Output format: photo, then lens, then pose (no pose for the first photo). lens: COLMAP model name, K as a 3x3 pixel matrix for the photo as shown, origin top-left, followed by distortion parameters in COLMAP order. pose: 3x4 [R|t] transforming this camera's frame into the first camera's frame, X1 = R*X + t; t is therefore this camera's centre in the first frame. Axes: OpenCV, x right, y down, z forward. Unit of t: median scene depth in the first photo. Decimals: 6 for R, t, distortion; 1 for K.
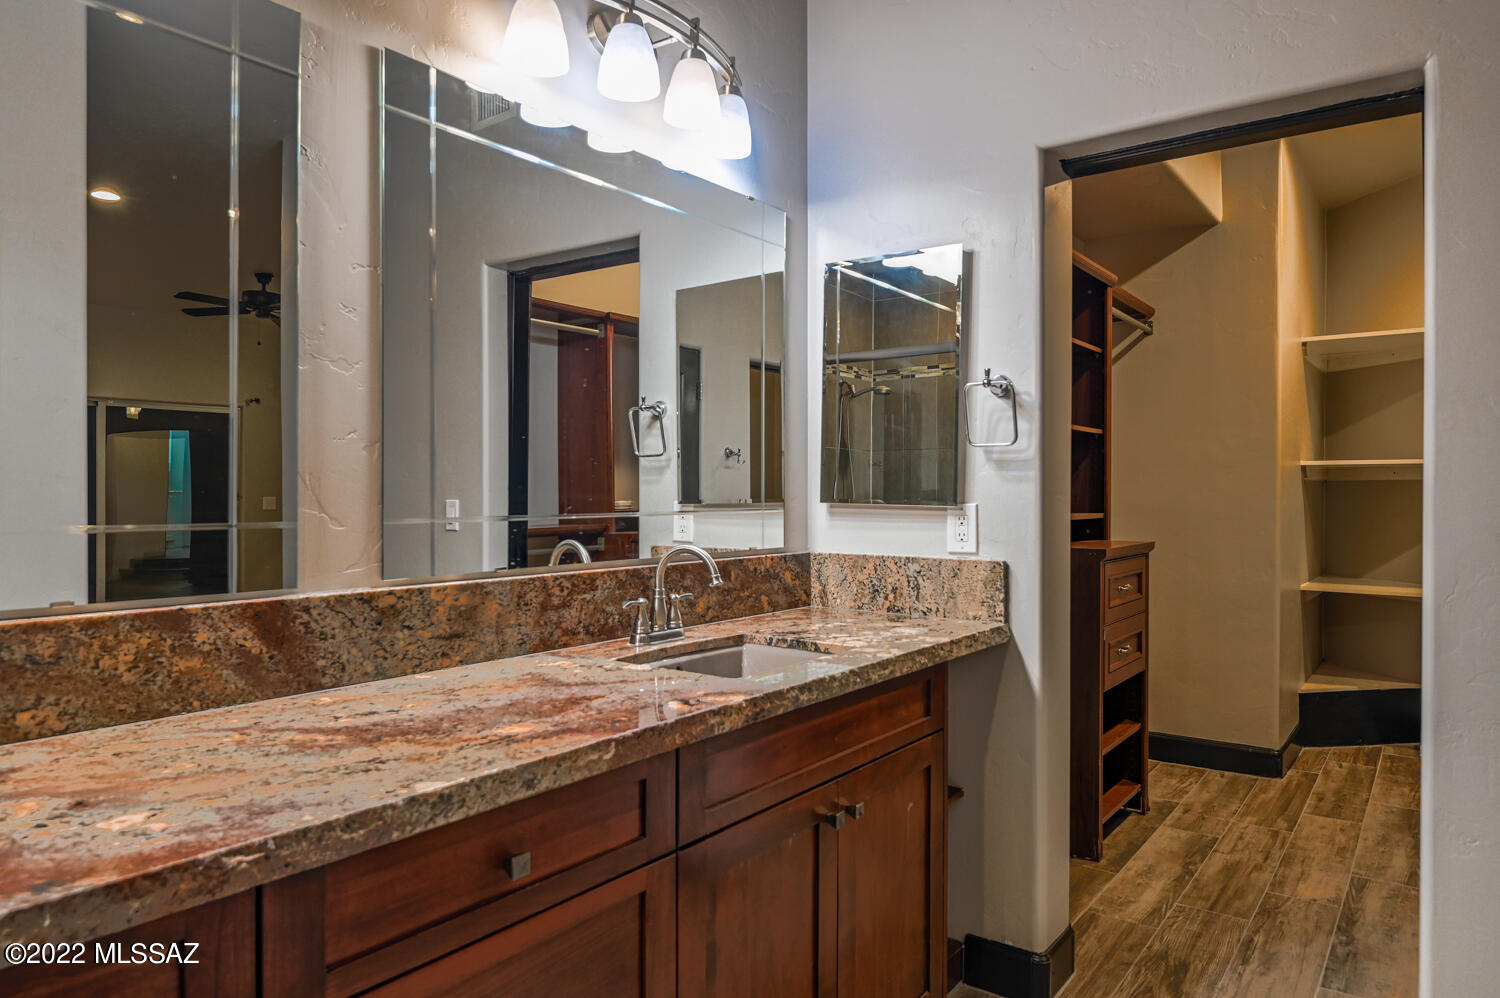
lens RADIAL K [[932.2, 0, 751.1], [0, 932.2, 495.6], [0, 0, 1]] dist [-0.003996, -0.002179]
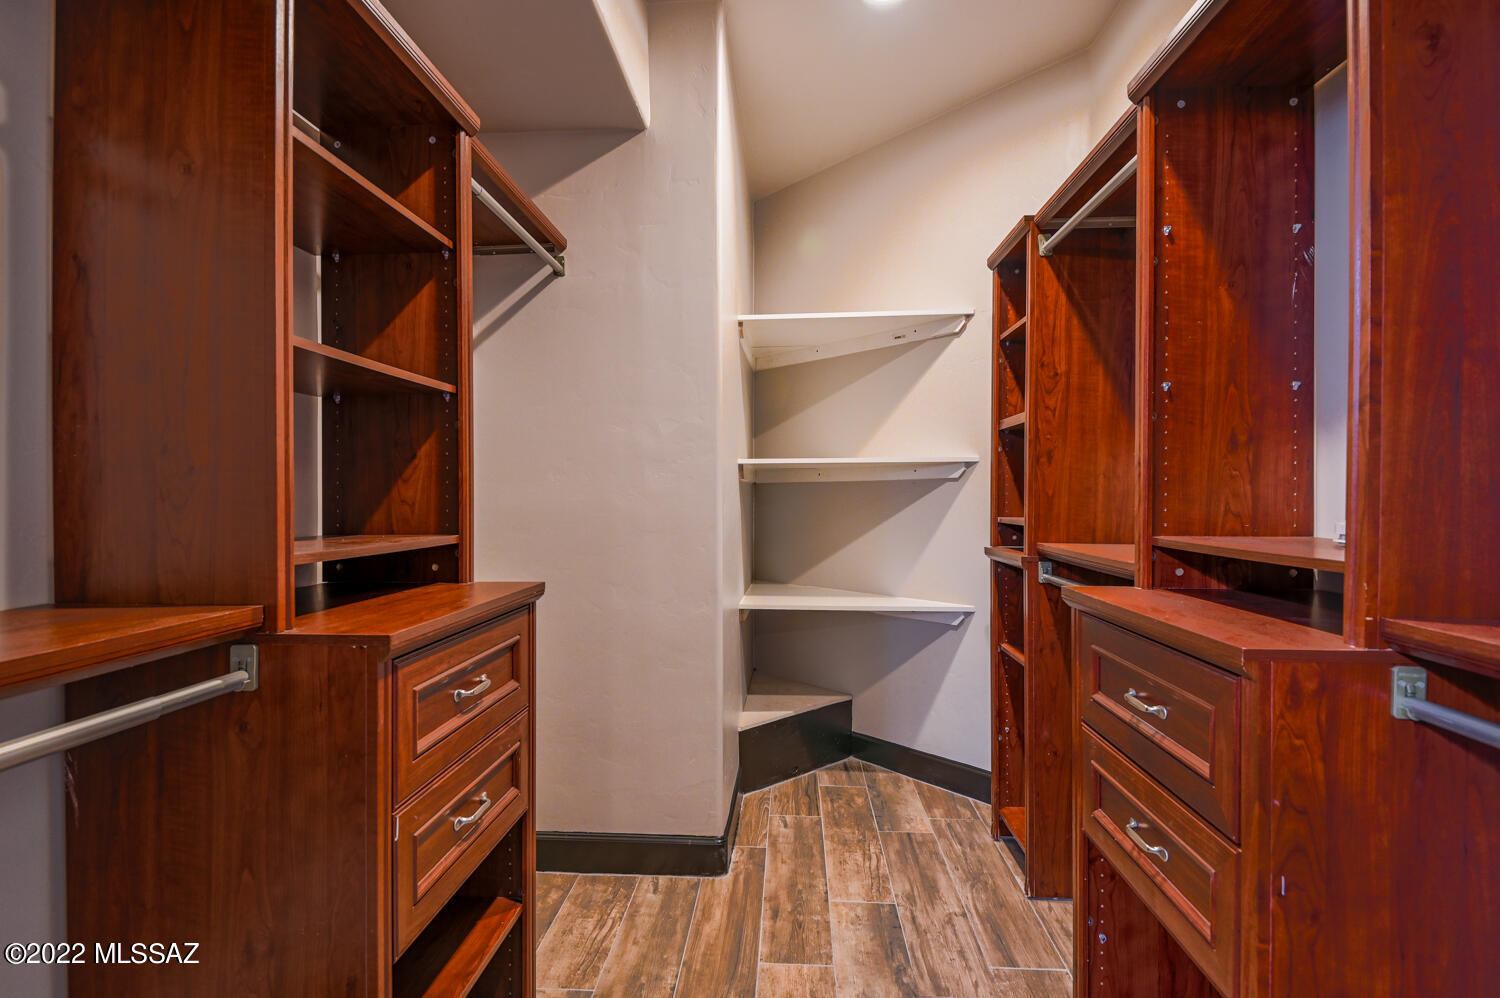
lens RADIAL K [[774.4, 0, 750.6], [0, 774.4, 498.8], [0, 0, 1]] dist [0.026989, 0.000167]
pose [[0.837550, -0.008142, 0.546299, 0.240147], [0.006479, 0.999967, 0.004971, -0.003744], [-0.546322, -0.000624, 0.837575, 0.453899]]
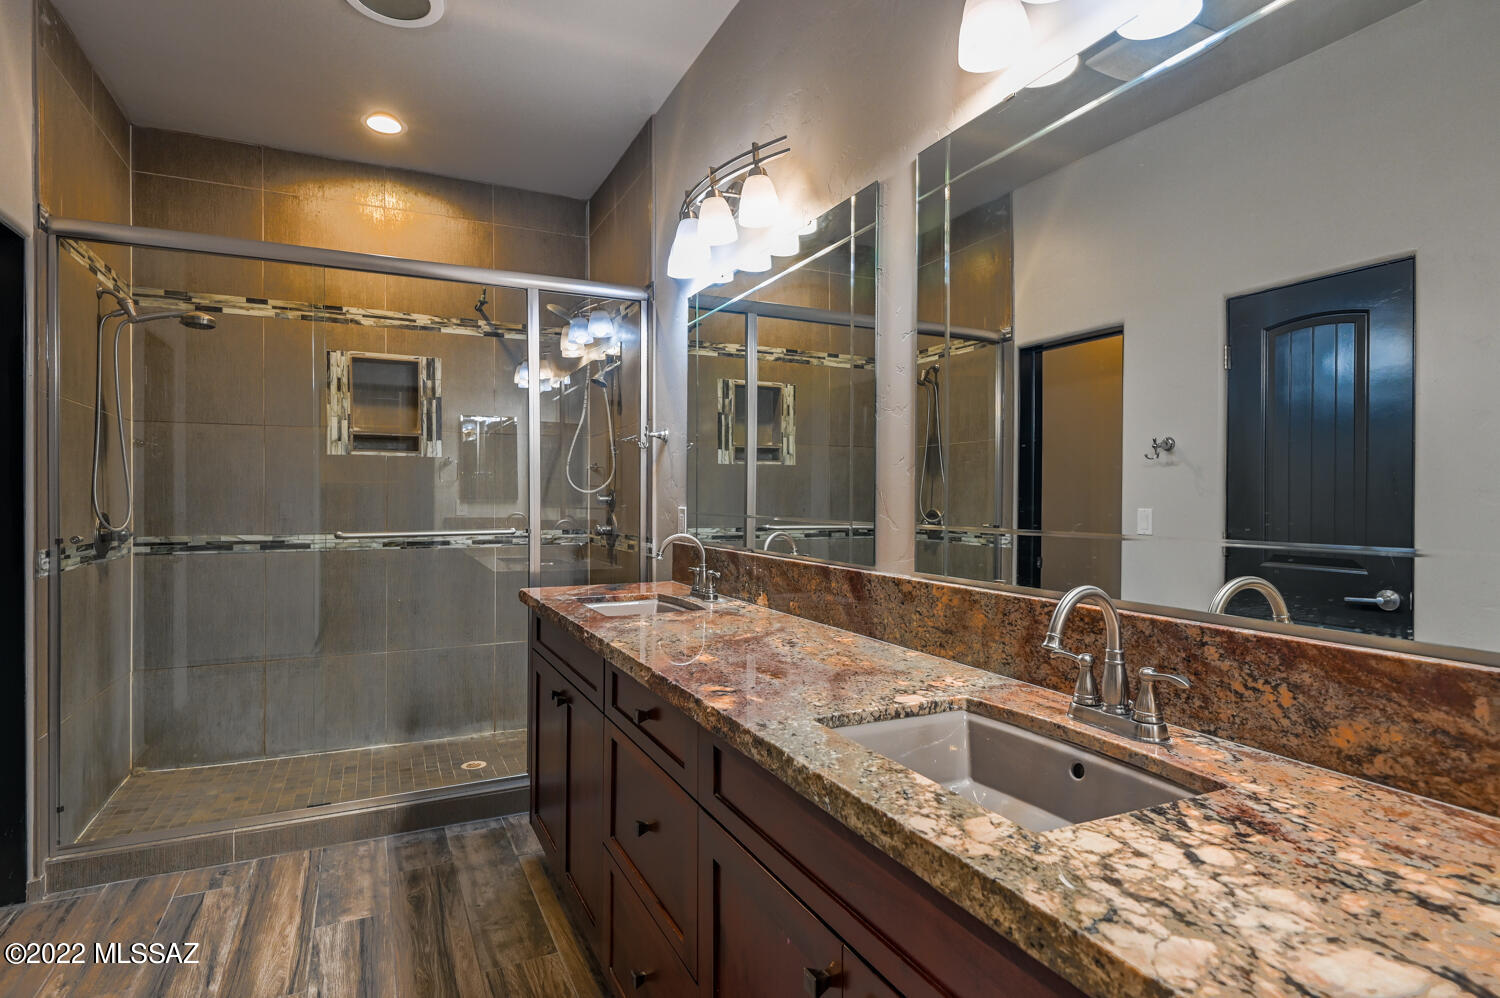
lens RADIAL K [[774.4, 0, 748.4], [0, 774.4, 504.9], [0, 0, 1]] dist [0.026989, 0.000167]
pose [[-0.459190, 0.002323, -0.888335, 0.646359], [-0.011110, 0.999903, 0.008357, -0.007639], [0.888269, 0.013707, -0.459120, 1.262434]]
